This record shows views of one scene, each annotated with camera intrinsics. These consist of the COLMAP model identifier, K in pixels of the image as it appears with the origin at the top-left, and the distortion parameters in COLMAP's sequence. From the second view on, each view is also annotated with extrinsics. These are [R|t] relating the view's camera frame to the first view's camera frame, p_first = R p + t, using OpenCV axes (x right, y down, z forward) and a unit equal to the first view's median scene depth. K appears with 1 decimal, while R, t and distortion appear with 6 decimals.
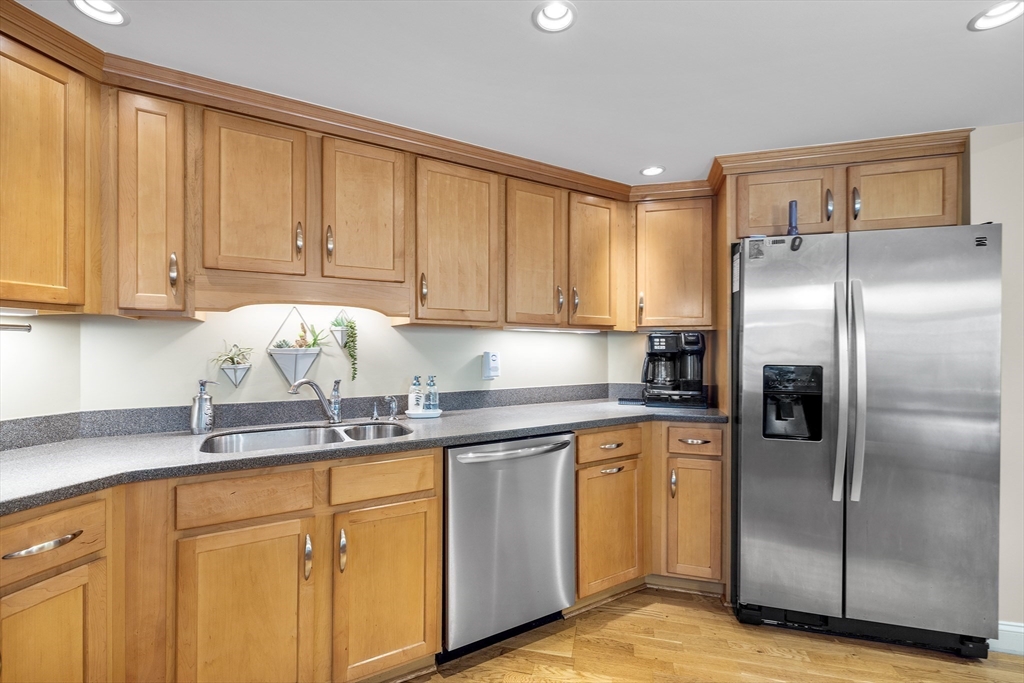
lens RADIAL K [[440.9, 0, 512.3], [0, 440.9, 347.4], [0, 0, 1]] dist [0.000533, -0.000045]
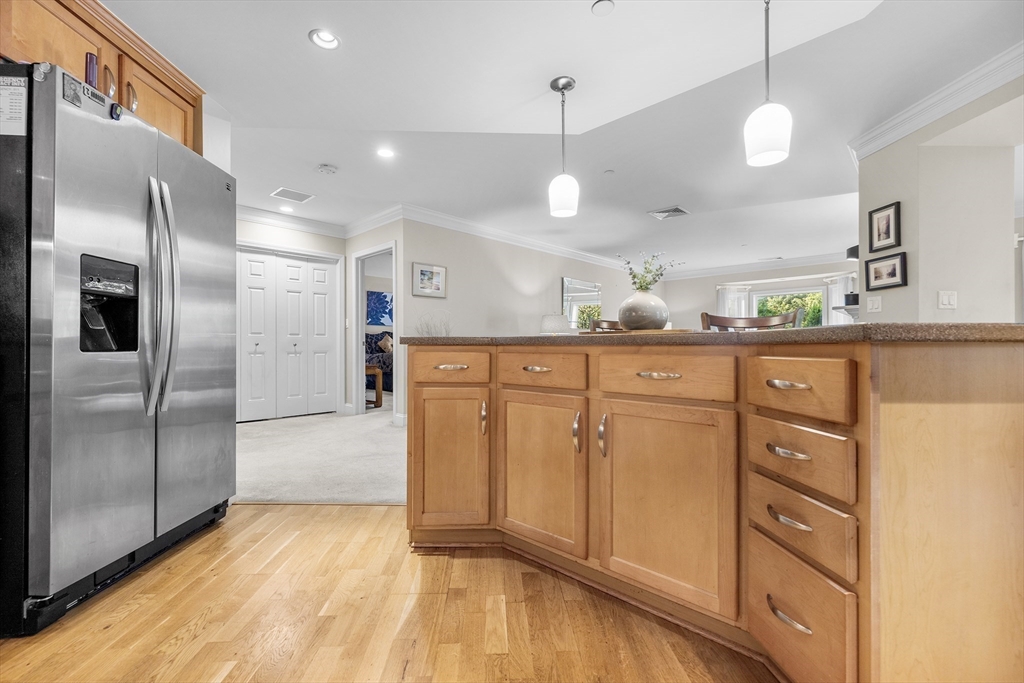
lens RADIAL K [[440.9, 0, 512.3], [0, 440.9, 347.4], [0, 0, 1]] dist [0.000533, -0.000045]
pose [[-0.291309, -0.000518, 0.956629, -0.349701], [0.003216, 0.999994, 0.001520, 0.199753], [-0.956624, 0.003519, -0.291305, 0.525044]]
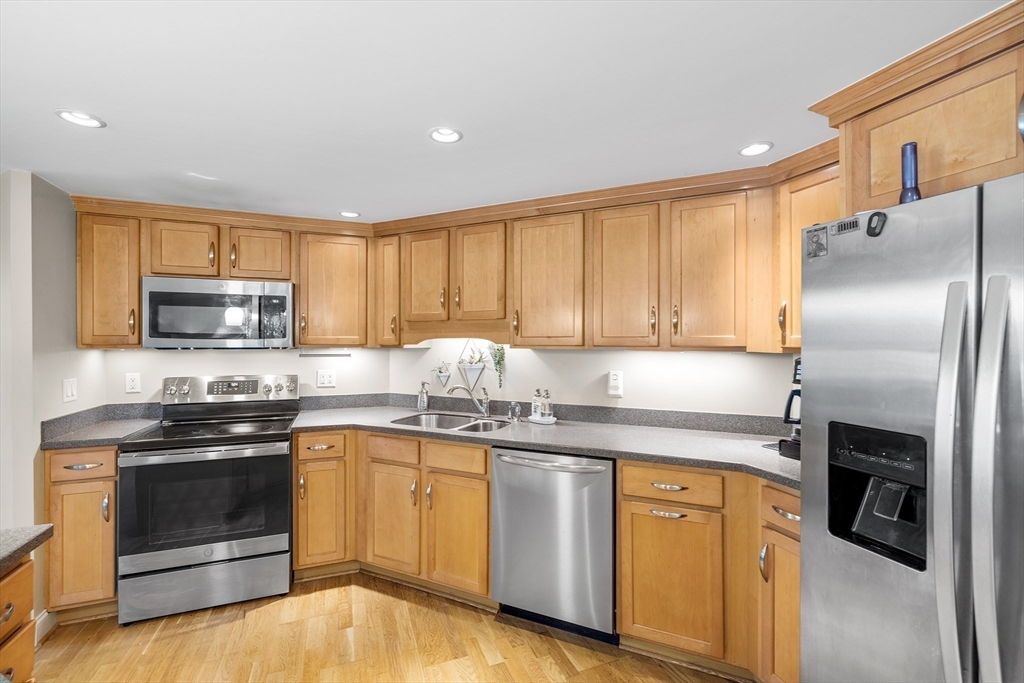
lens RADIAL K [[431.3, 0, 512.0], [0, 431.3, 341.5], [0, 0, 1]] dist [0.001345, -0.000020]
pose [[0.580325, -0.001815, -0.814383, 0.816271], [-0.000079, 0.999997, -0.002284, -0.073491], [0.814385, 0.001390, 0.580323, 0.255726]]
